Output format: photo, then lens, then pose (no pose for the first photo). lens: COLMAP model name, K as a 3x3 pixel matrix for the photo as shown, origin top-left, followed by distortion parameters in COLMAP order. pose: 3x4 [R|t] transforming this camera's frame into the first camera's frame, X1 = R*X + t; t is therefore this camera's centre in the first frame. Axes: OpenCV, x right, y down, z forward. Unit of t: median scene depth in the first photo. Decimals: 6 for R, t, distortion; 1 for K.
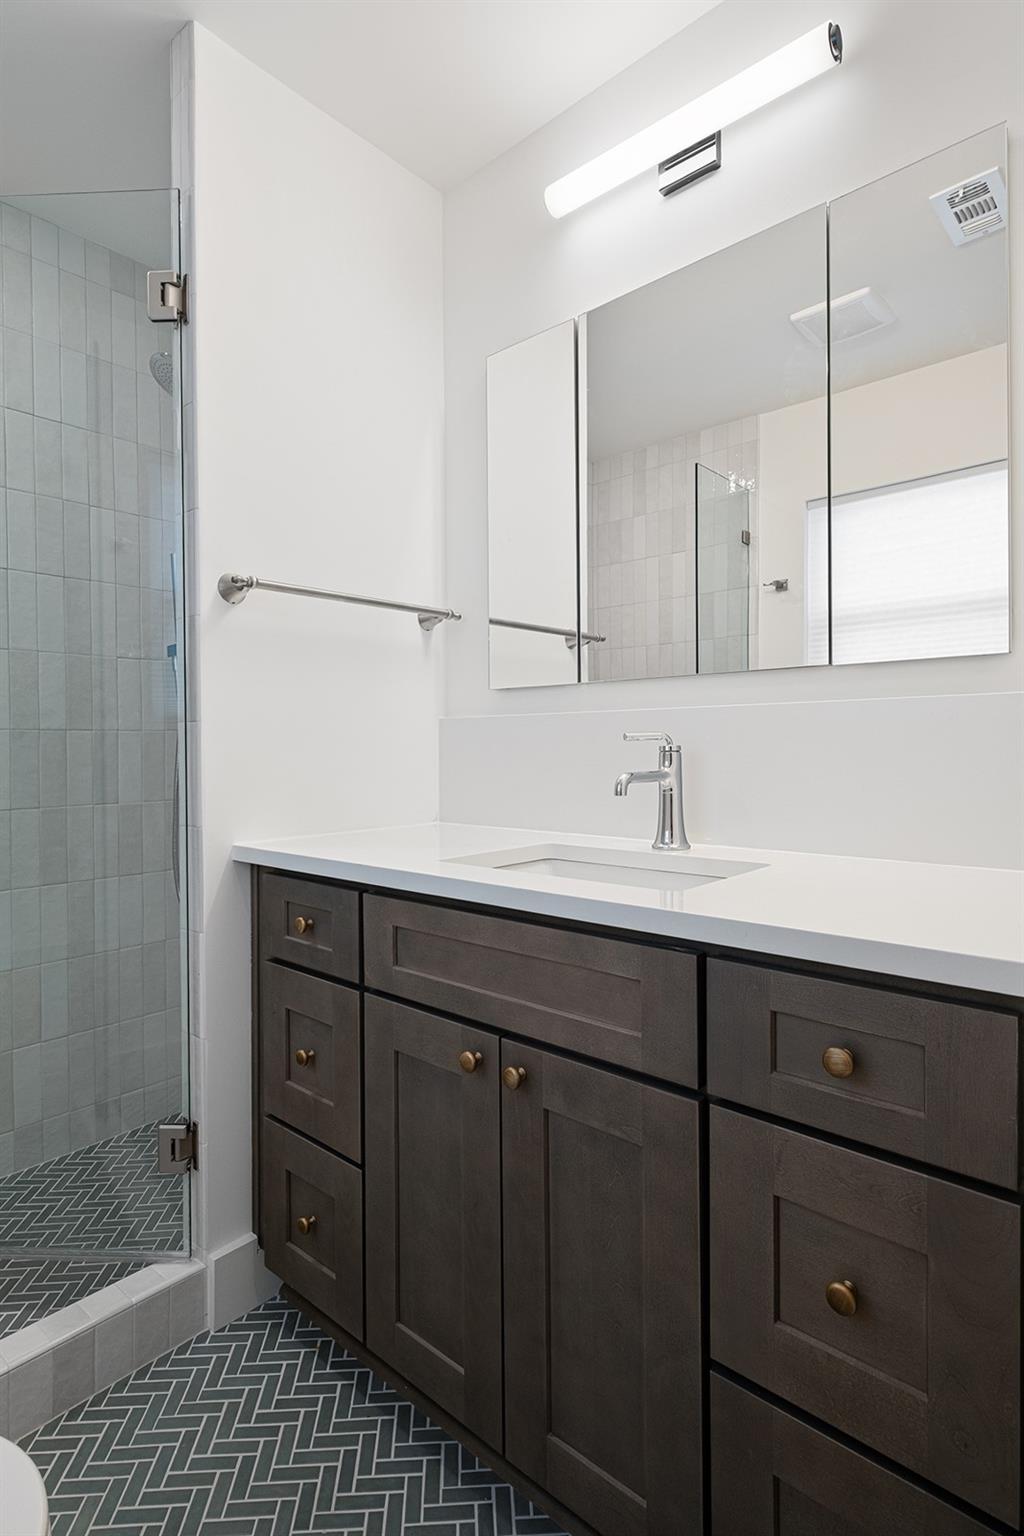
lens RADIAL K [[788.7, 0, 493.8], [0, 788.7, 736.1], [0, 0, 1]] dist [0.005293, -0.001867]
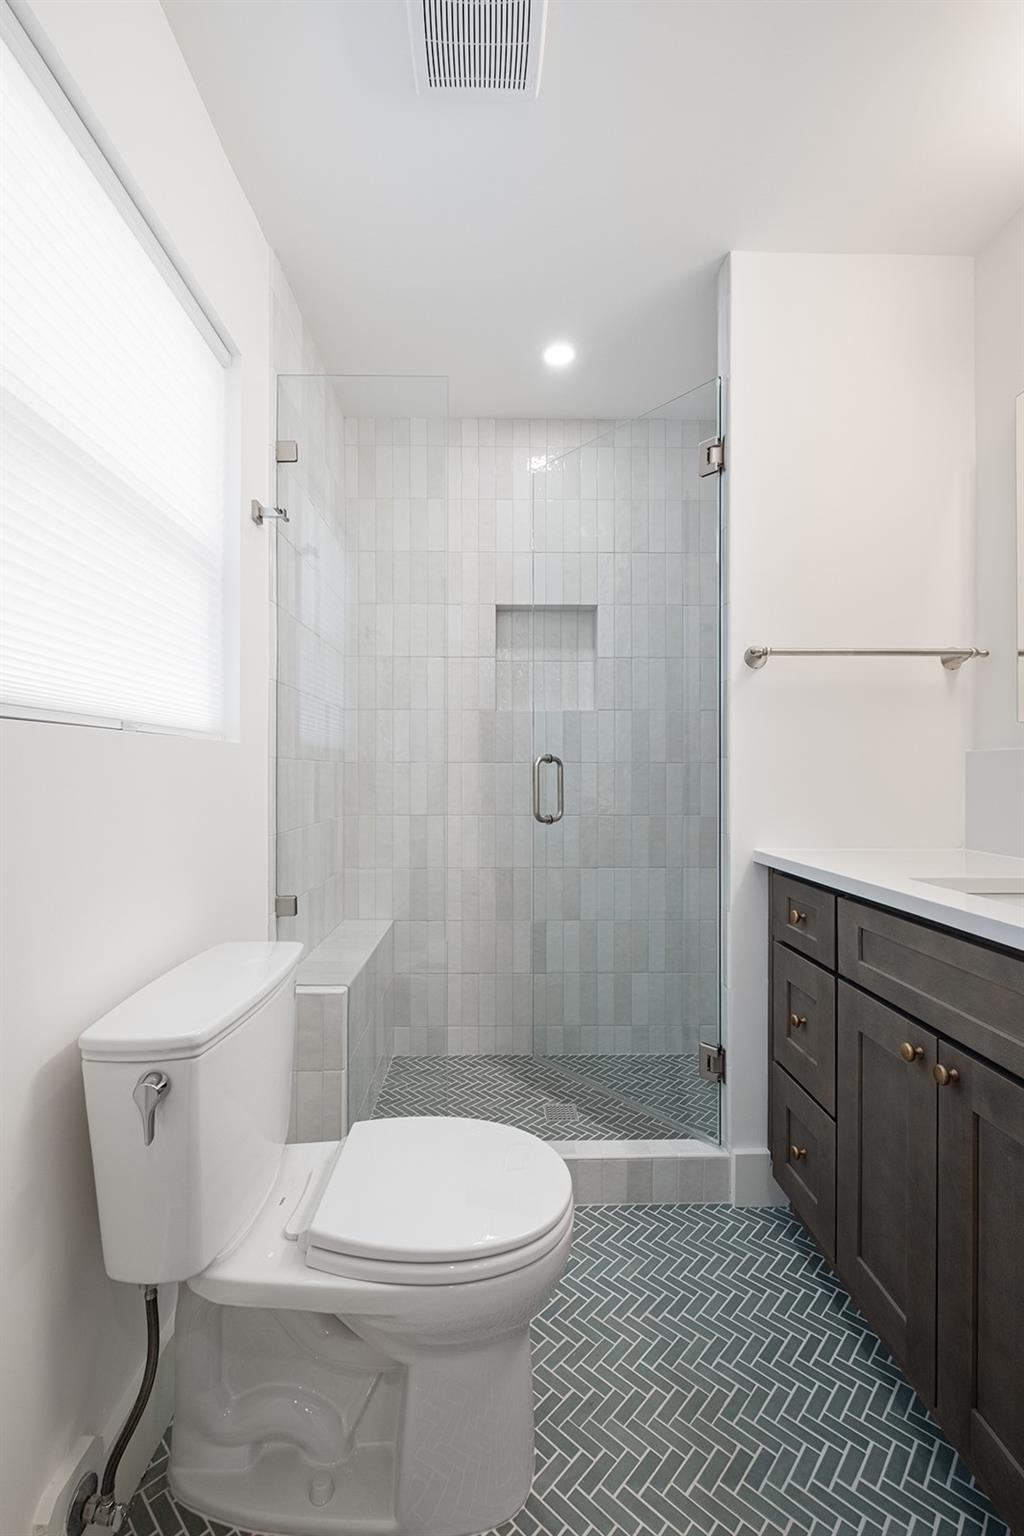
lens RADIAL K [[653.6, 0, 515.1], [0, 653.6, 749.7], [0, 0, 1]] dist [0.001483, -0.003580]
pose [[0.699170, -0.016317, -0.714769, 0.191781], [-0.000555, 0.999727, -0.023365, -0.005769], [0.714955, 0.016732, 0.698970, -0.066136]]
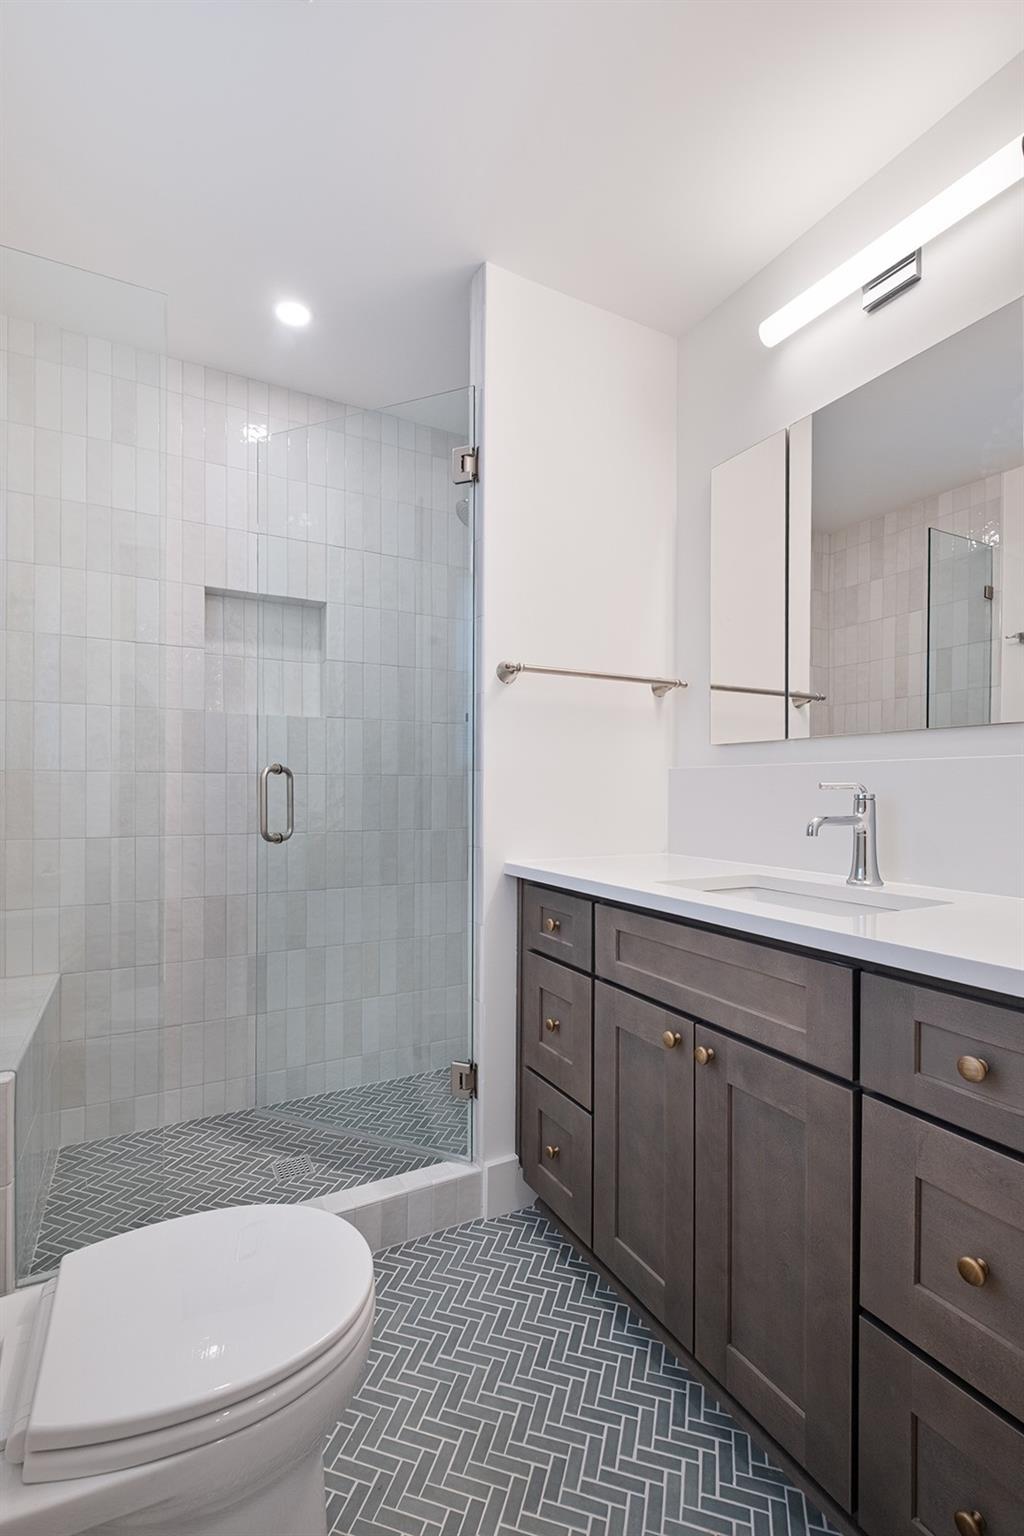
lens RADIAL K [[670.2, 0, 512.0], [0, 670.2, 768.0], [0, 0, 1]] dist [0.007264, -0.007712]
pose [[0.944321, 0.003603, -0.329005, 0.061881], [-0.009749, 0.999807, -0.017033, -0.004264], [0.328880, 0.019292, 0.944174, -0.087522]]
